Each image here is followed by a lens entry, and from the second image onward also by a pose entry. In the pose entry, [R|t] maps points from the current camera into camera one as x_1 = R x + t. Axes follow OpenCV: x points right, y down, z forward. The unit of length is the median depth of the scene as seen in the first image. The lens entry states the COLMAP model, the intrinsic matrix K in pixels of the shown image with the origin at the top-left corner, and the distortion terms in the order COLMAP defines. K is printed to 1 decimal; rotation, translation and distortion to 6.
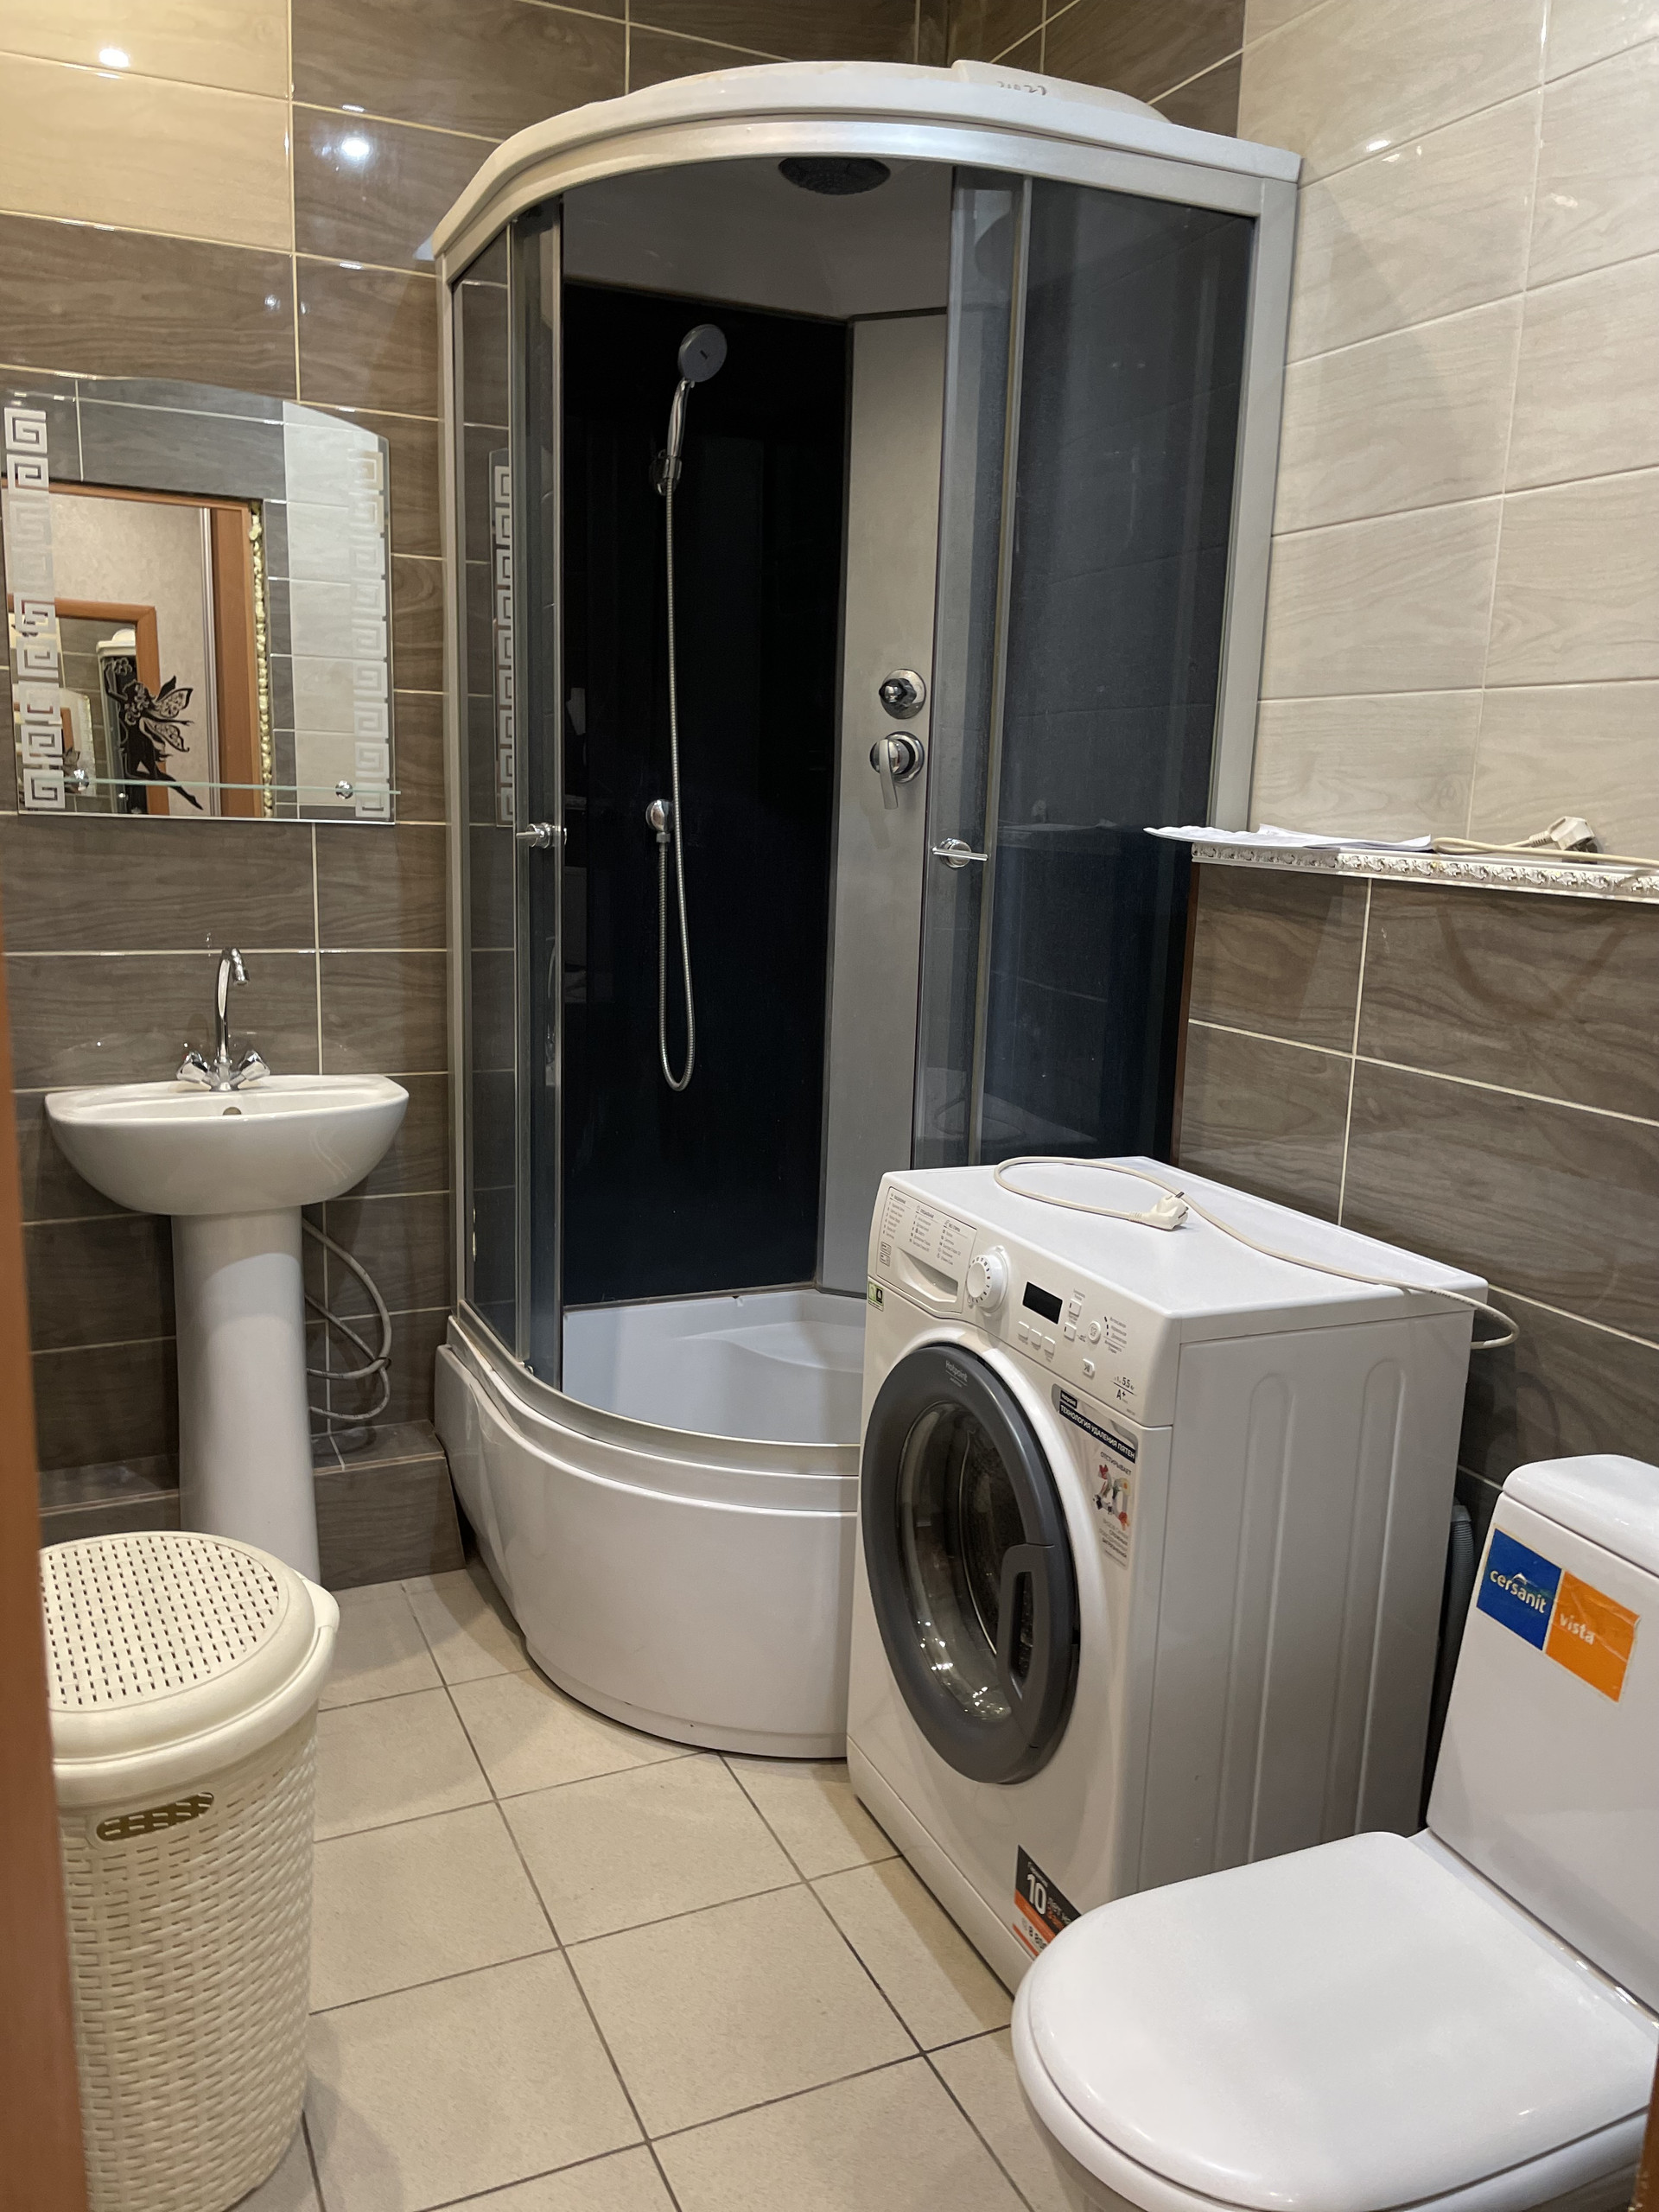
lens RADIAL K [[1679.4, 0, 829.5], [0, 1679.4, 1106.0], [0, 0, 1]] dist [0.105928, -0.130005]
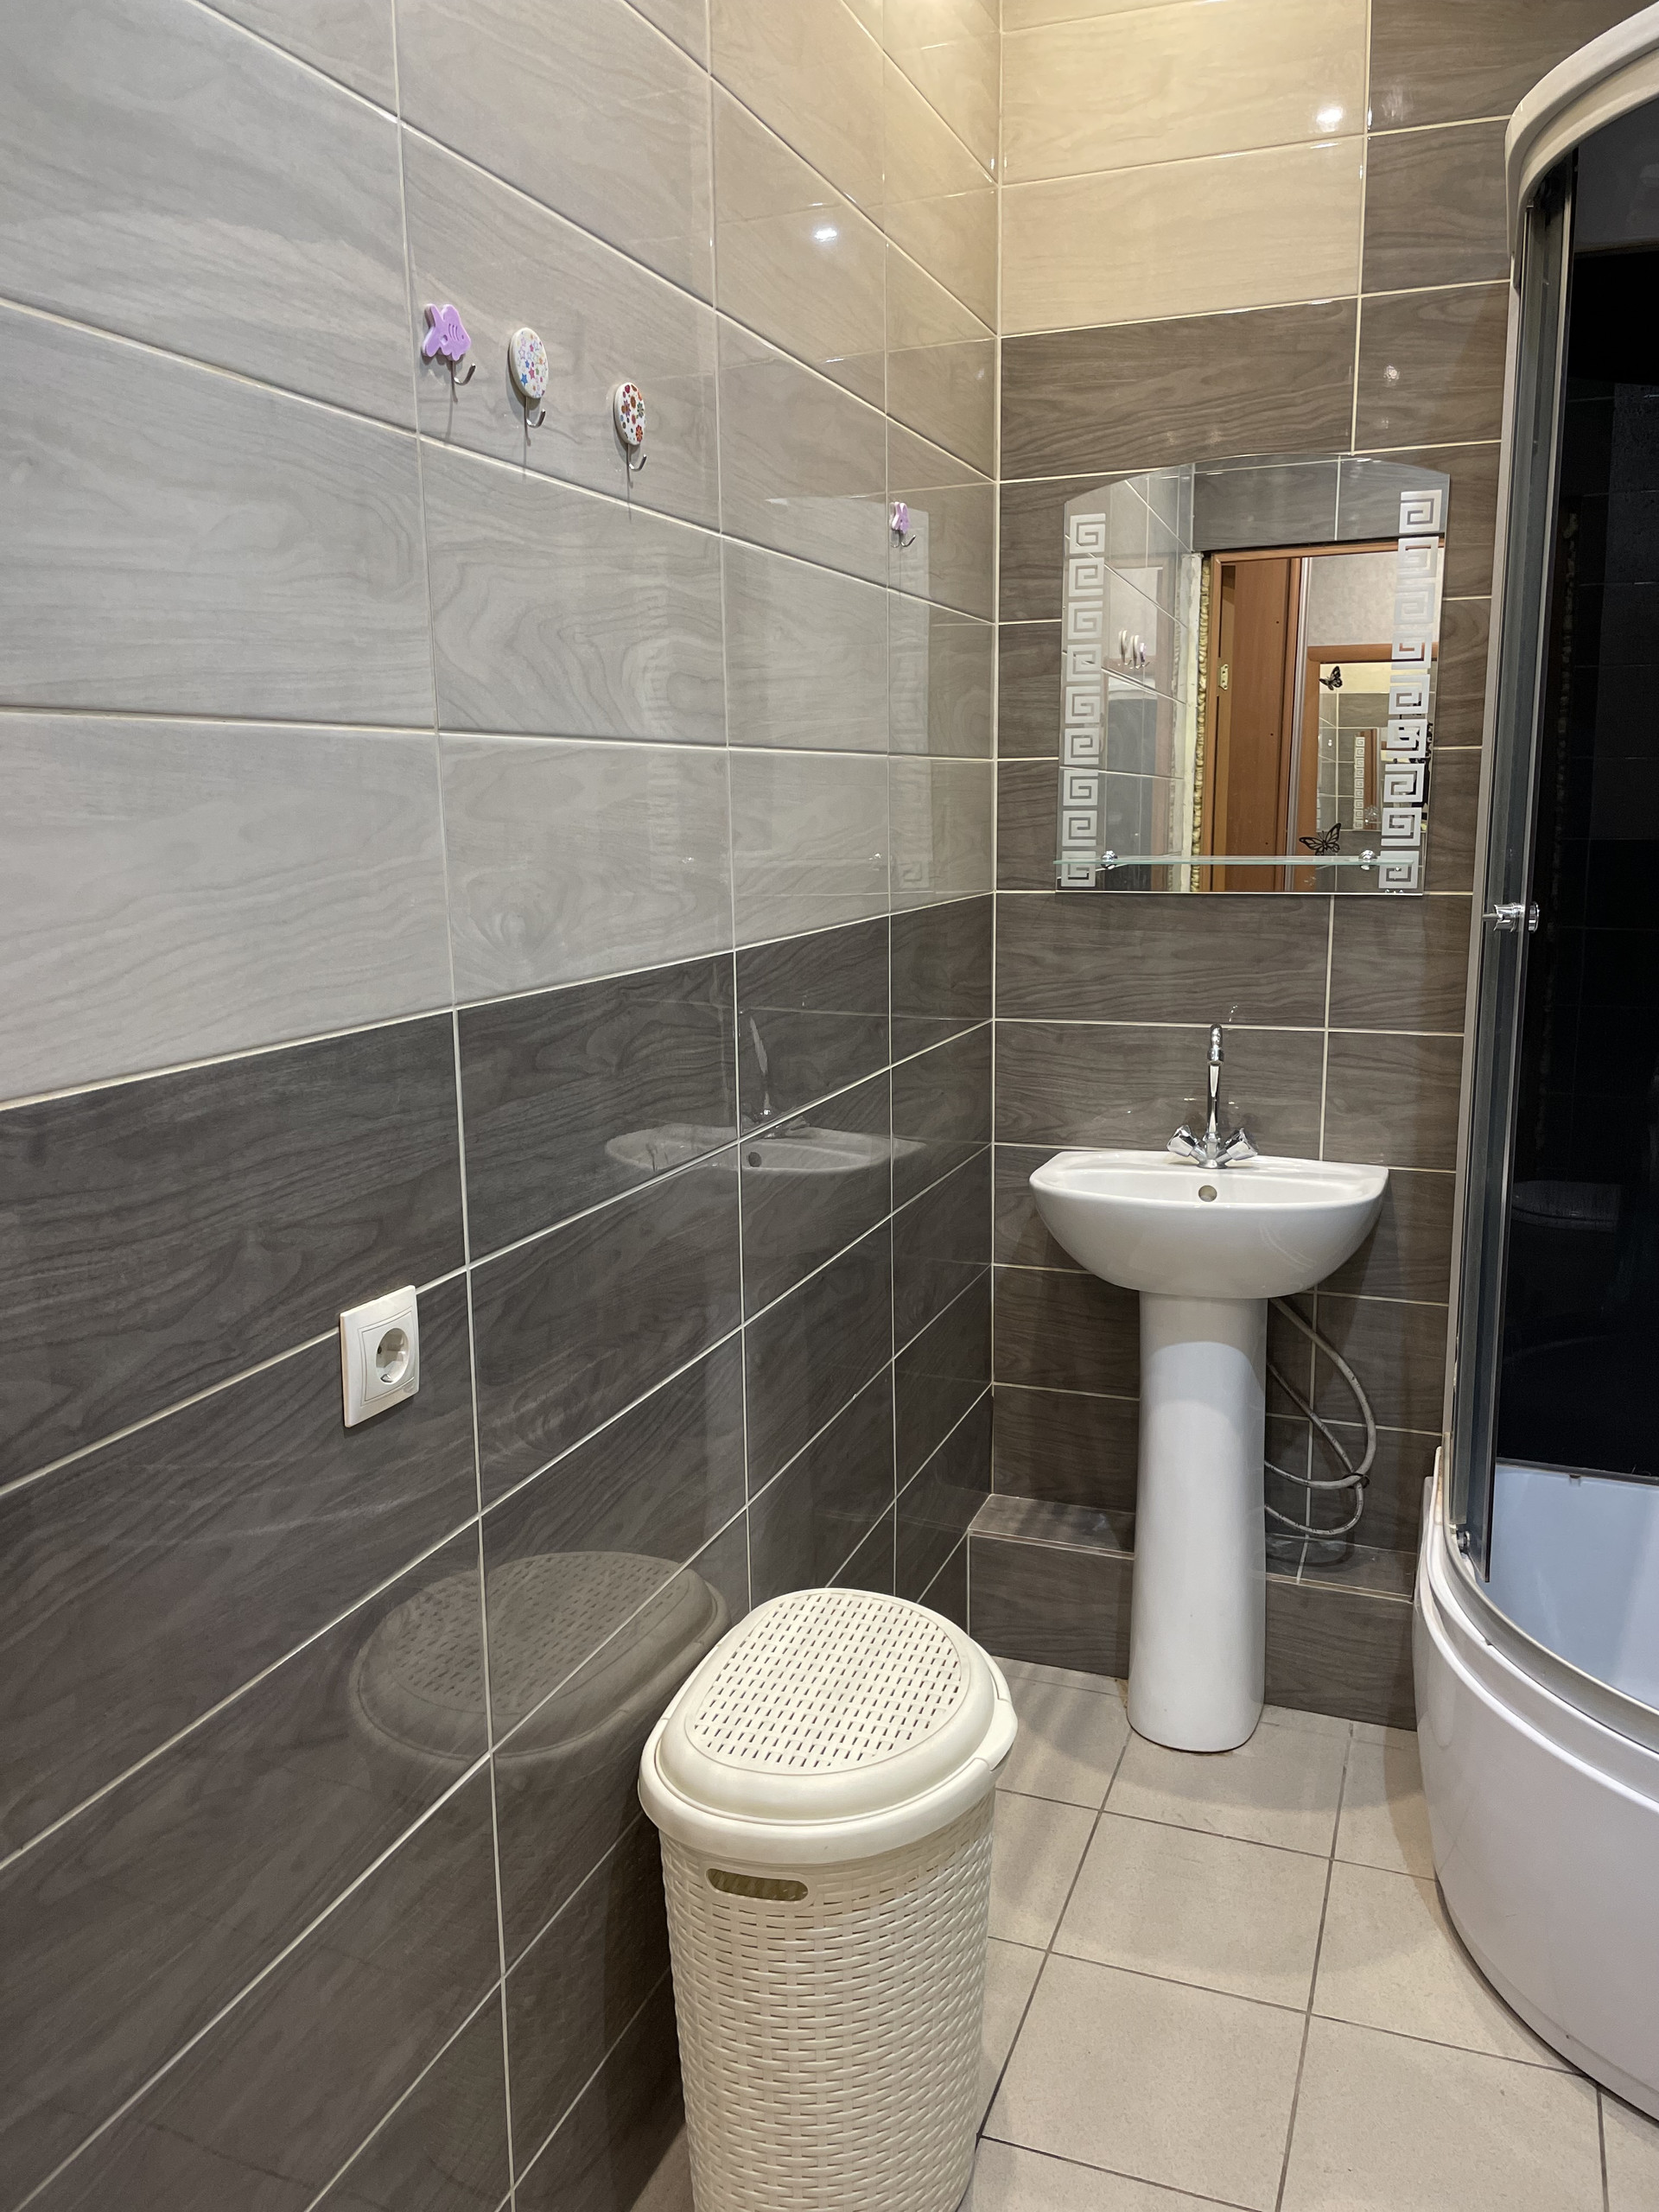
lens RADIAL K [[1679.4, 0, 829.5], [0, 1679.4, 1106.0], [0, 0, 1]] dist [0.105928, -0.130005]
pose [[0.704967, 0.090839, -0.703399, 0.175818], [-0.102059, 0.994435, 0.026138, -0.047625], [0.701859, 0.053362, 0.710314, 0.144079]]
